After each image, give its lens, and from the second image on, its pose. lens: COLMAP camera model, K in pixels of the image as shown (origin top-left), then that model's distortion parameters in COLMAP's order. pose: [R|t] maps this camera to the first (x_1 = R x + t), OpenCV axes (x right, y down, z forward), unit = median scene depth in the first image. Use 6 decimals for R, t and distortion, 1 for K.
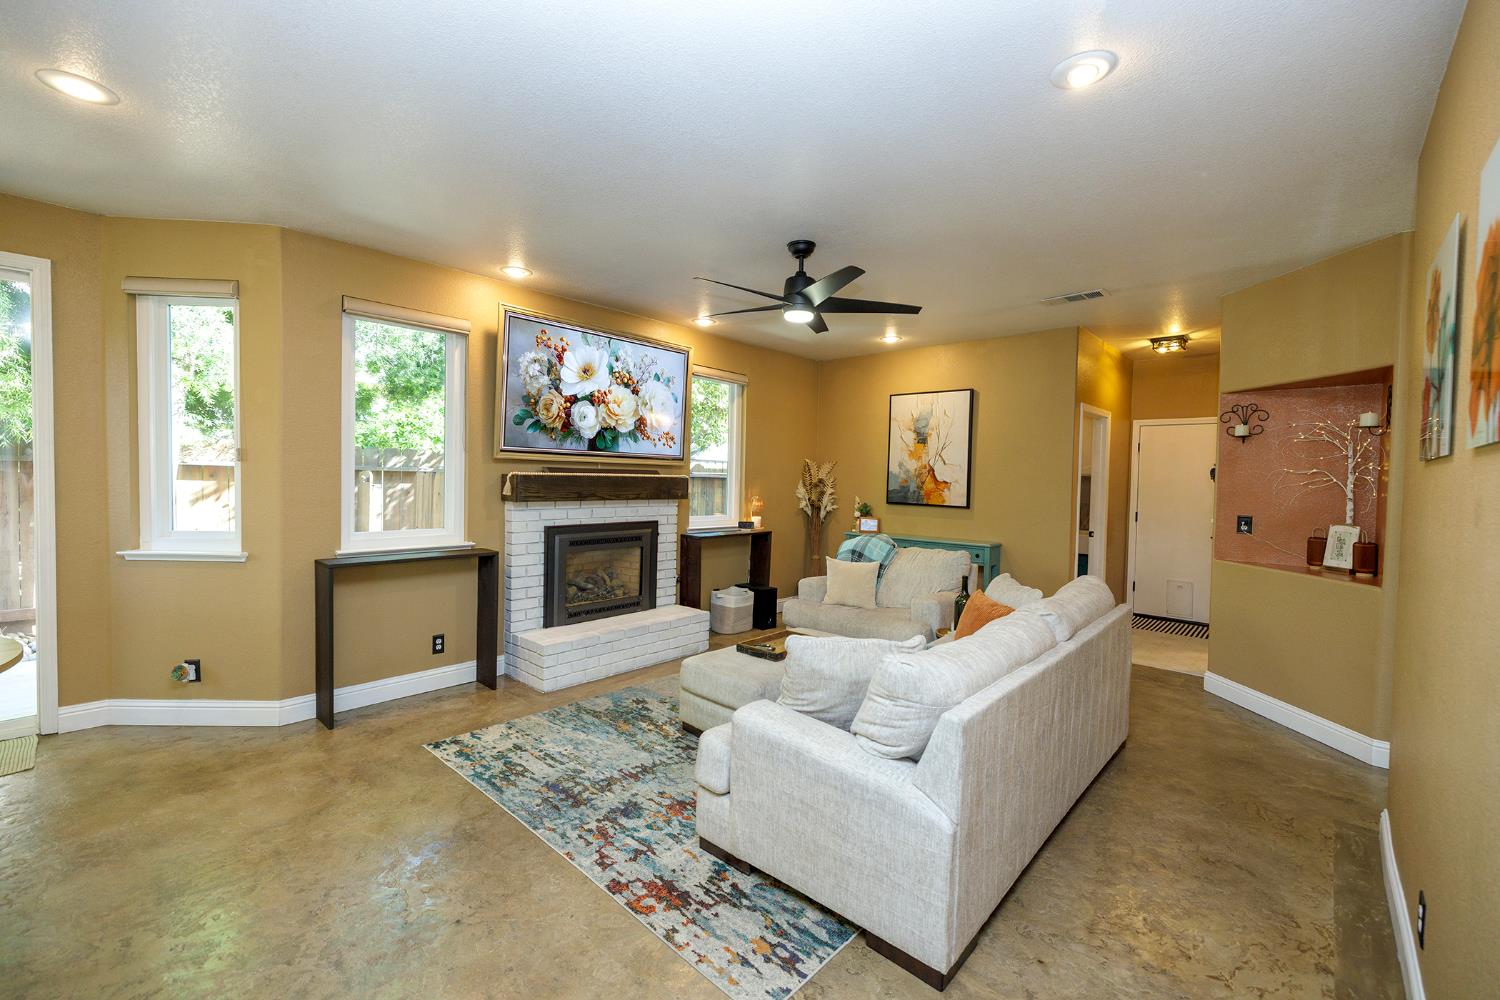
lens RADIAL K [[626.9, 0, 744.0], [0, 626.9, 492.1], [0, 0, 1]] dist [-0.000481, 0.000063]
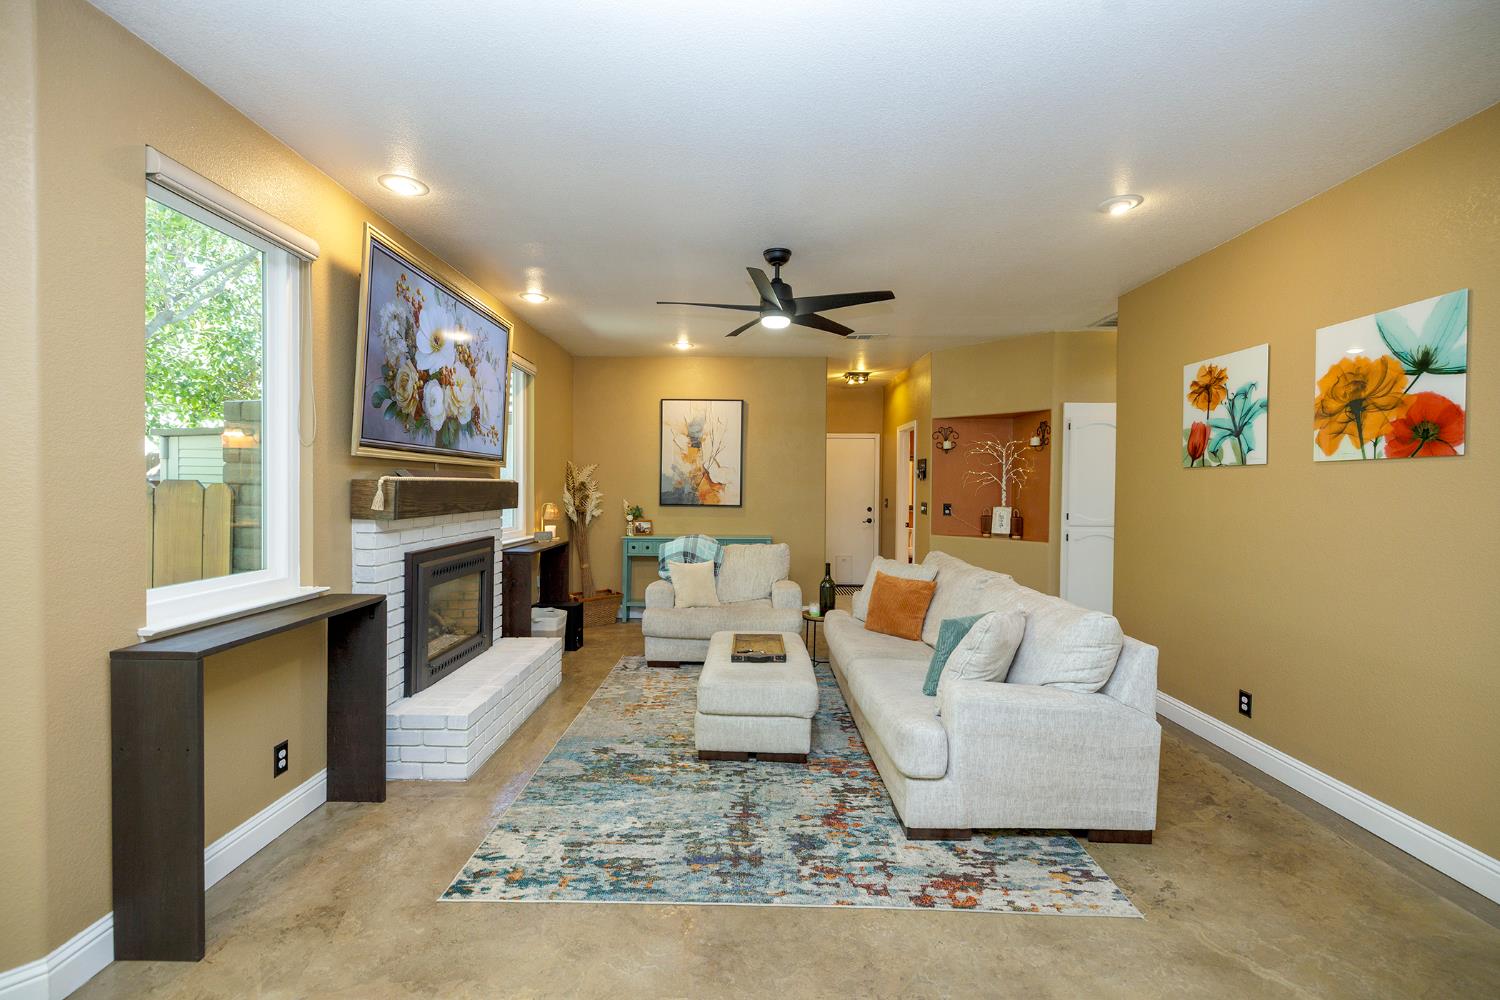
lens RADIAL K [[626.9, 0, 742.8], [0, 626.9, 492.5], [0, 0, 1]] dist [-0.000481, 0.000063]
pose [[0.742391, -0.023004, 0.669572, -0.493739], [0.025304, 0.999660, 0.006288, -0.008216], [-0.669489, 0.012274, 0.742721, 0.214945]]
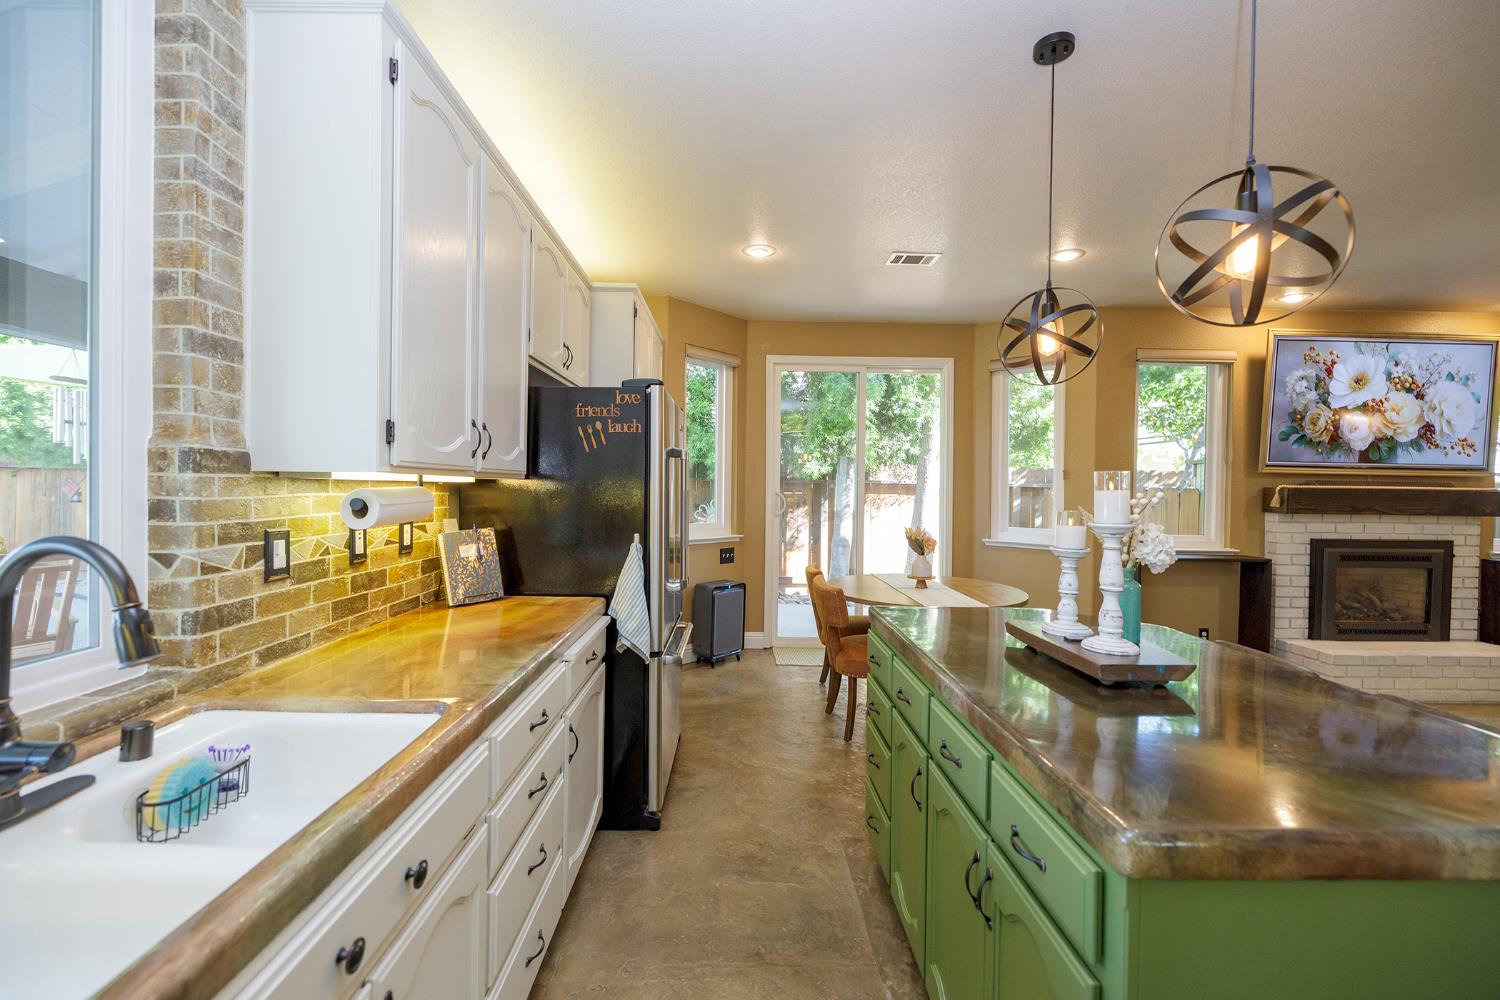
lens RADIAL K [[626.9, 0, 743.1], [0, 626.9, 491.3], [0, 0, 1]] dist [-0.000481, 0.000063]
pose [[0.688832, -0.003472, -0.724913, -0.209980], [-0.019062, 0.999556, -0.022901, 0.017890], [0.724670, 0.029593, 0.688460, -0.359871]]
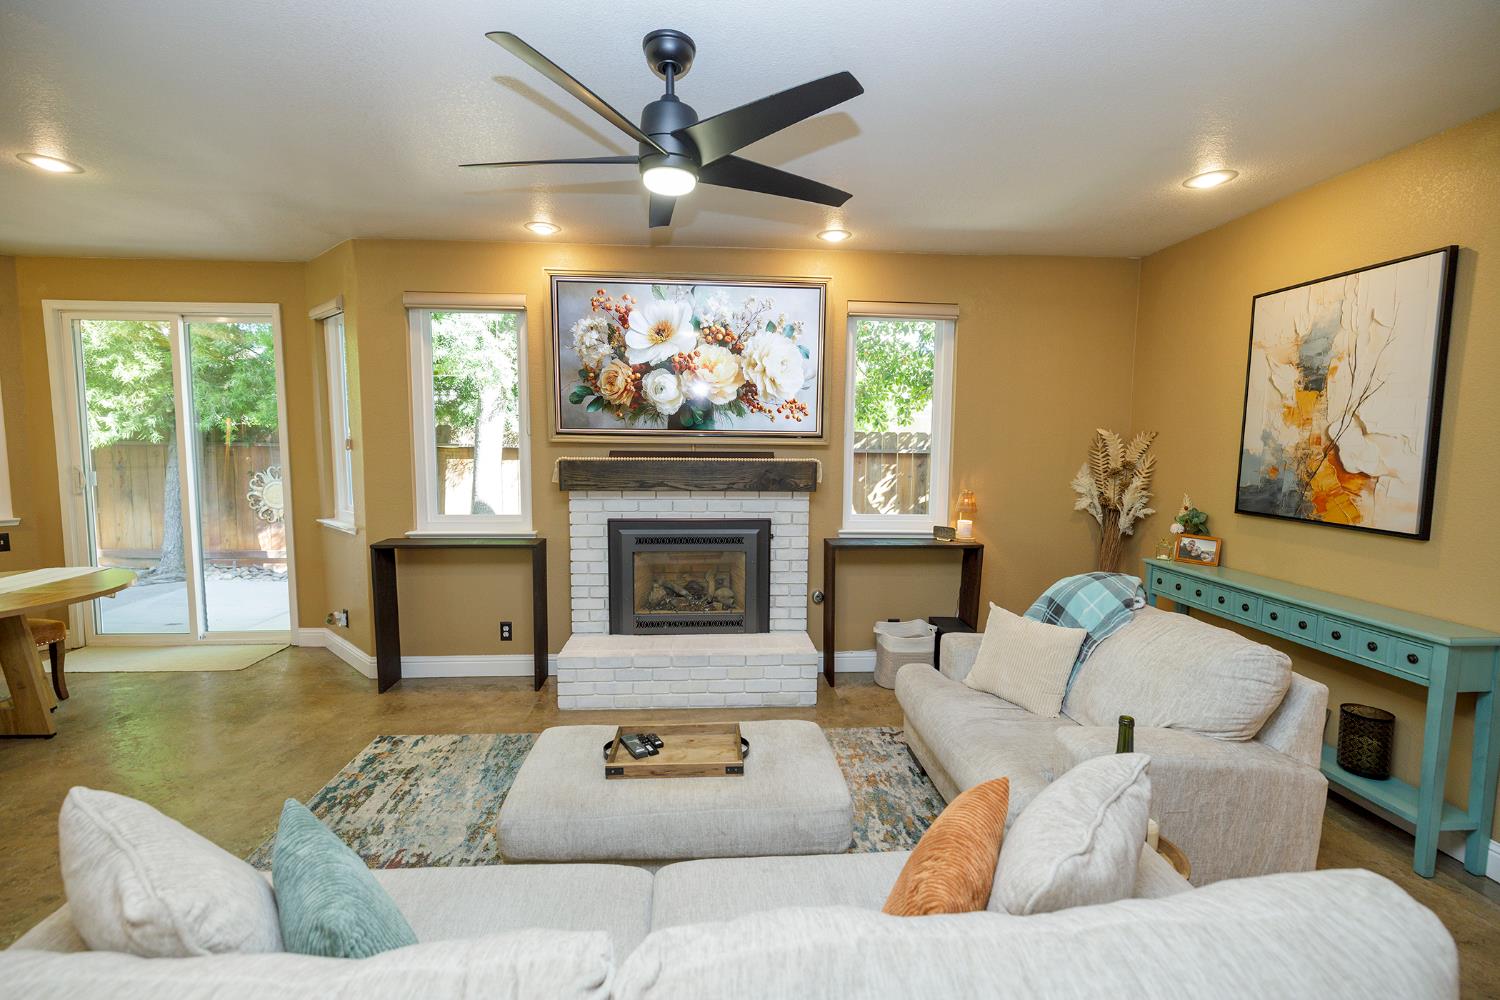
lens RADIAL K [[626.9, 0, 740.5], [0, 626.9, 495.0], [0, 0, 1]] dist [-0.000481, 0.000063]
pose [[0.719973, 0.046300, -0.692456, 0.405752], [-0.010720, 0.998395, 0.055611, -0.028352], [0.693920, -0.032615, 0.719313, 0.488898]]
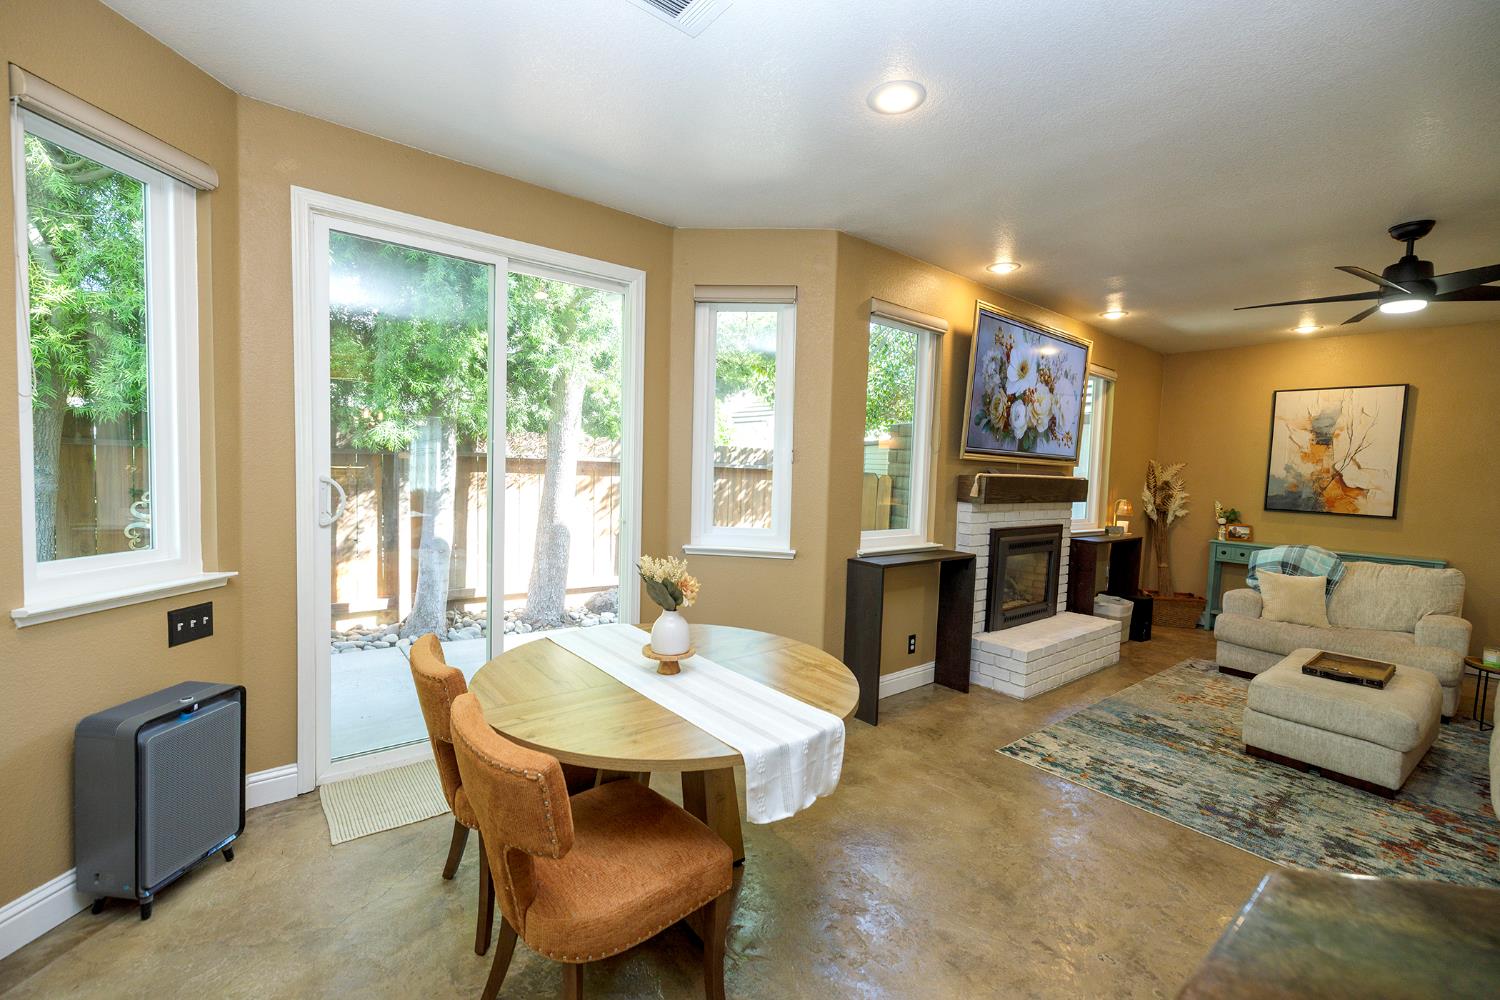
lens RADIAL K [[626.9, 0, 741.1], [0, 626.9, 498.5], [0, 0, 1]] dist [-0.000481, 0.000063]
pose [[0.988104, 0.021204, -0.152320, -0.541155], [-0.017979, 0.999585, 0.022515, -0.007693], [0.152734, -0.019509, 0.988075, -0.025891]]
